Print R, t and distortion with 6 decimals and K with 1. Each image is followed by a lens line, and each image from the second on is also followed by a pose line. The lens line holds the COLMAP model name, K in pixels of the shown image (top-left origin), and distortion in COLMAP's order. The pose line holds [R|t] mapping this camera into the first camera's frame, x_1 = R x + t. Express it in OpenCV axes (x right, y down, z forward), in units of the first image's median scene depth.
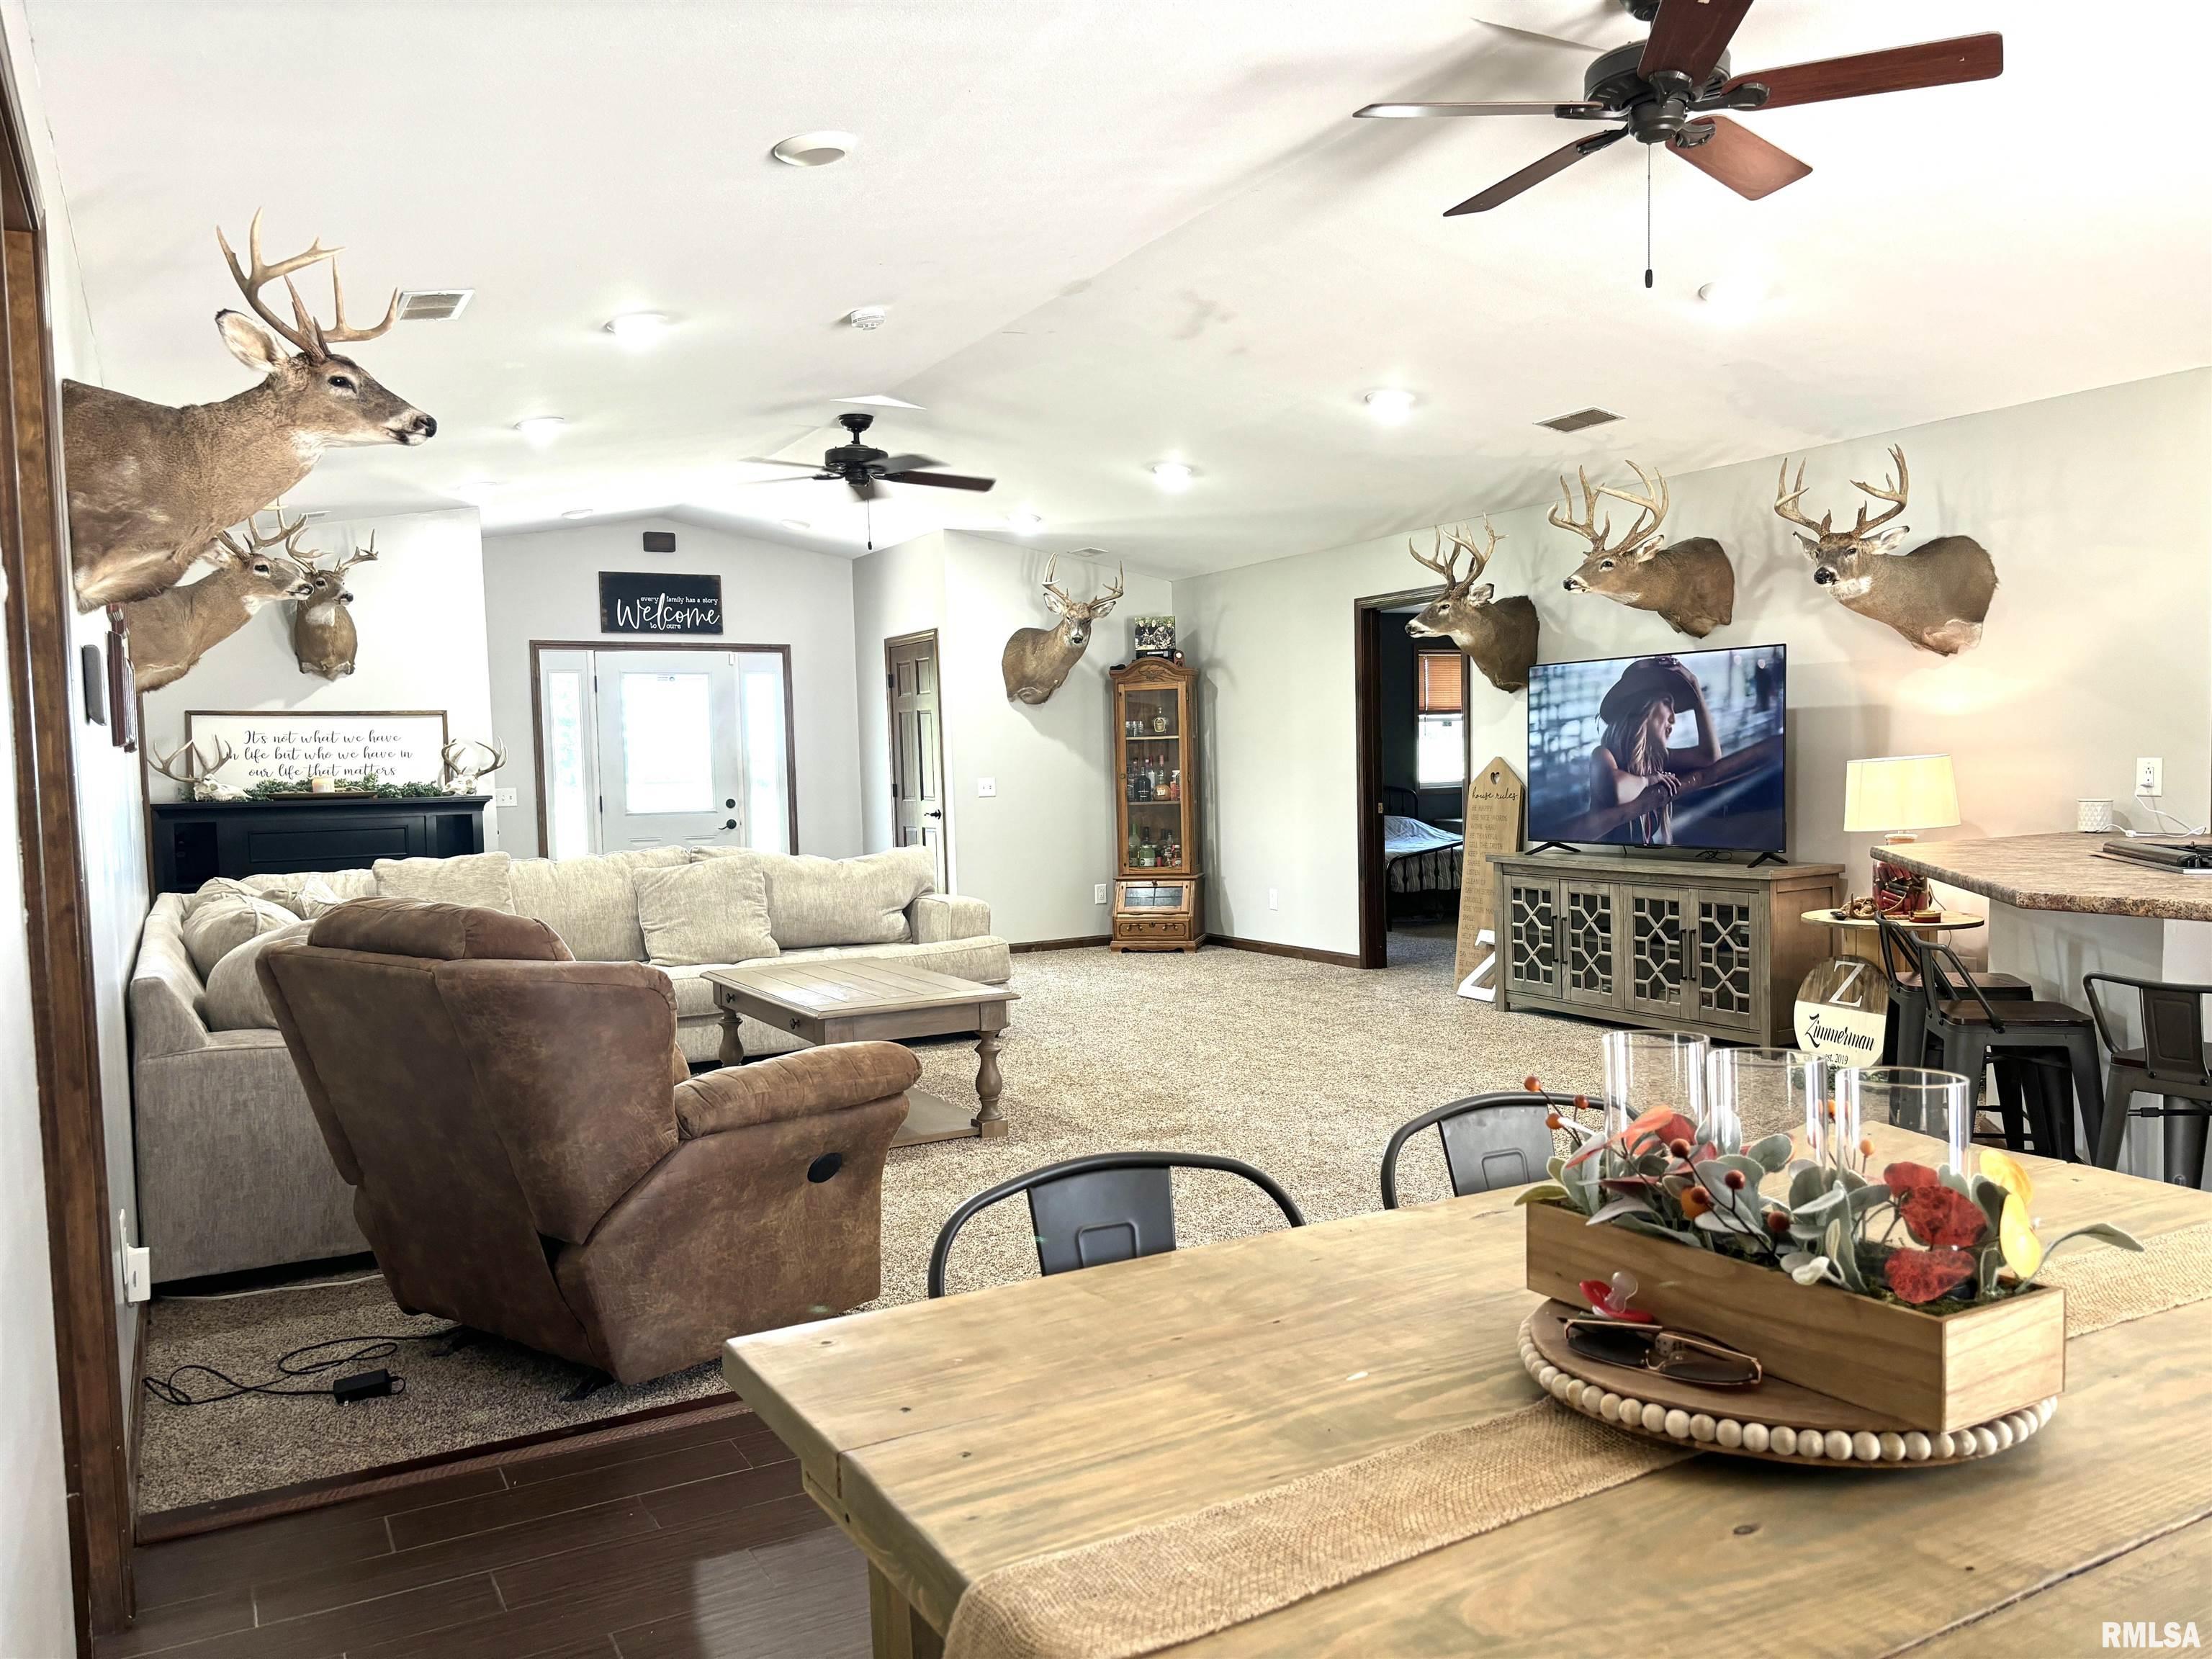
lens RADIAL K [[1666.4, 0, 1111.1], [0, 1666.4, 861.8], [0, 0, 1]] dist [0.066658, -0.073379]
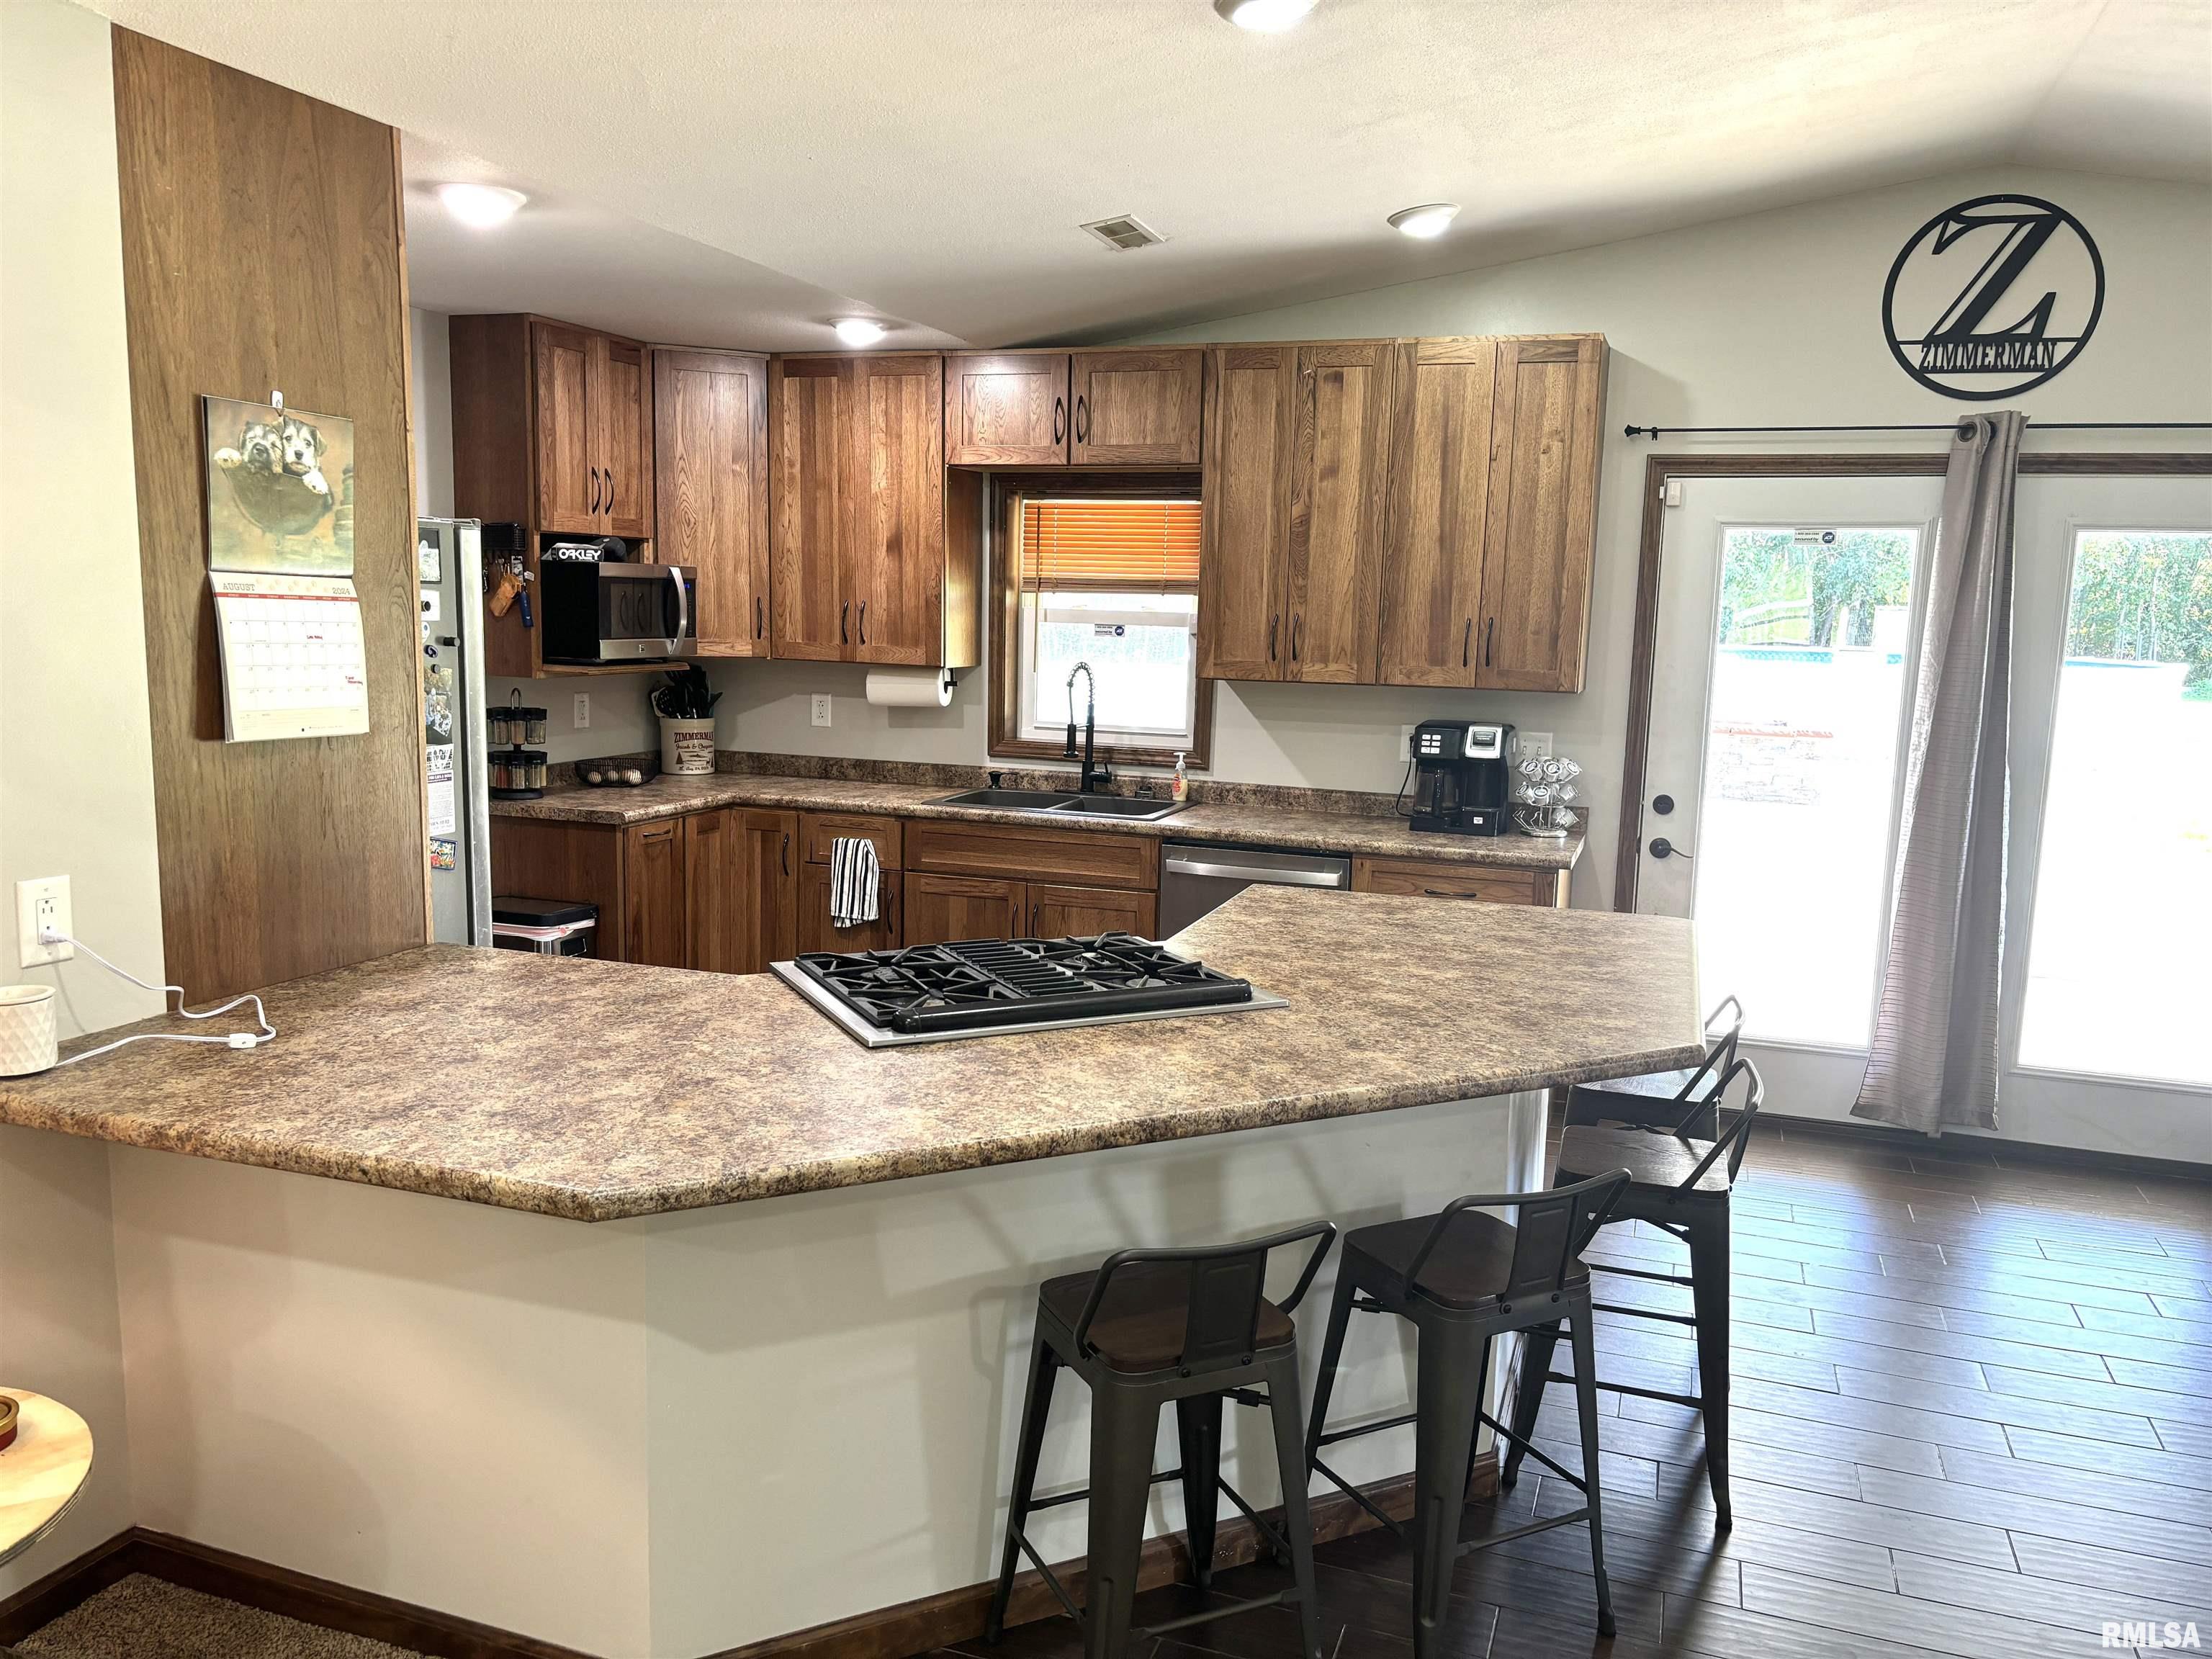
lens RADIAL K [[1666.4, 0, 1109.1], [0, 1666.4, 849.7], [0, 0, 1]] dist [0.066658, -0.073379]
pose [[-0.665354, -0.105682, 0.739010, 0.079929], [0.035644, 0.984303, 0.172851, -0.100534], [-0.745677, 0.141348, -0.651143, 0.806164]]
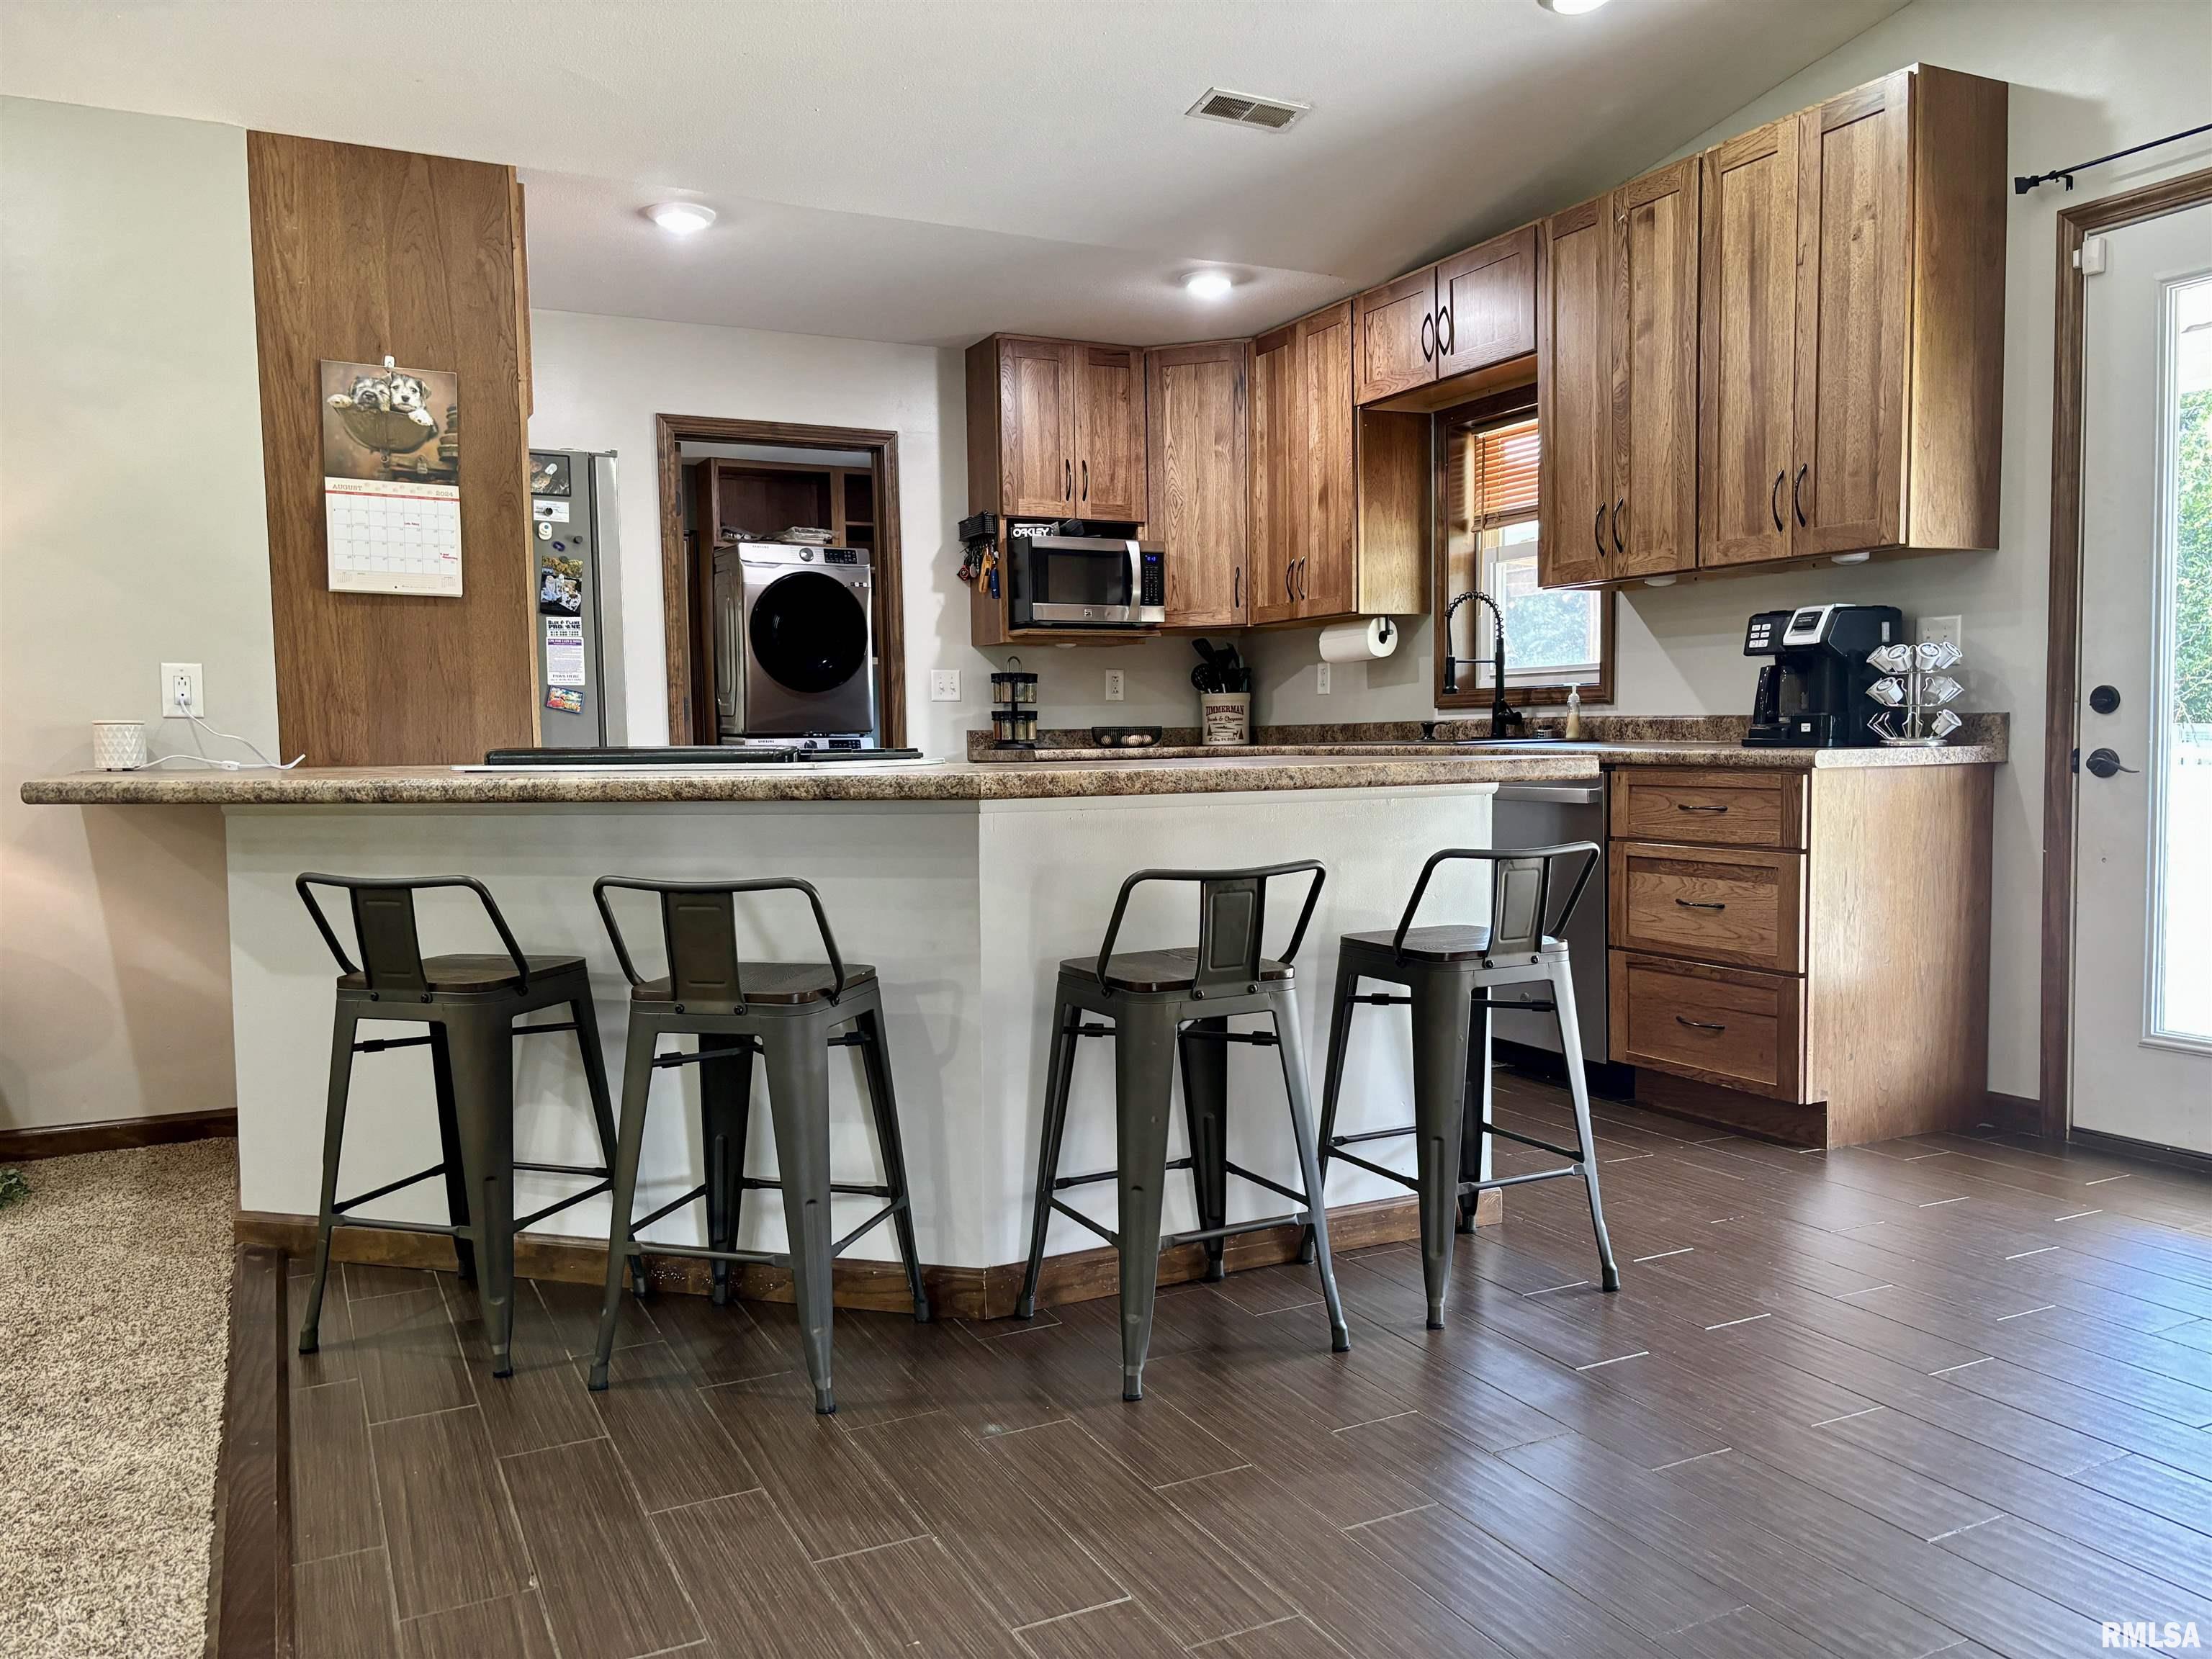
lens RADIAL K [[1666.4, 0, 1111.0], [0, 1666.4, 854.6], [0, 0, 1]] dist [0.066658, -0.073379]
pose [[0.034325, -0.050377, 0.998140, -0.058010], [0.076461, 0.995934, 0.047637, 0.010644], [-0.996482, 0.074684, 0.038037, 0.444003]]
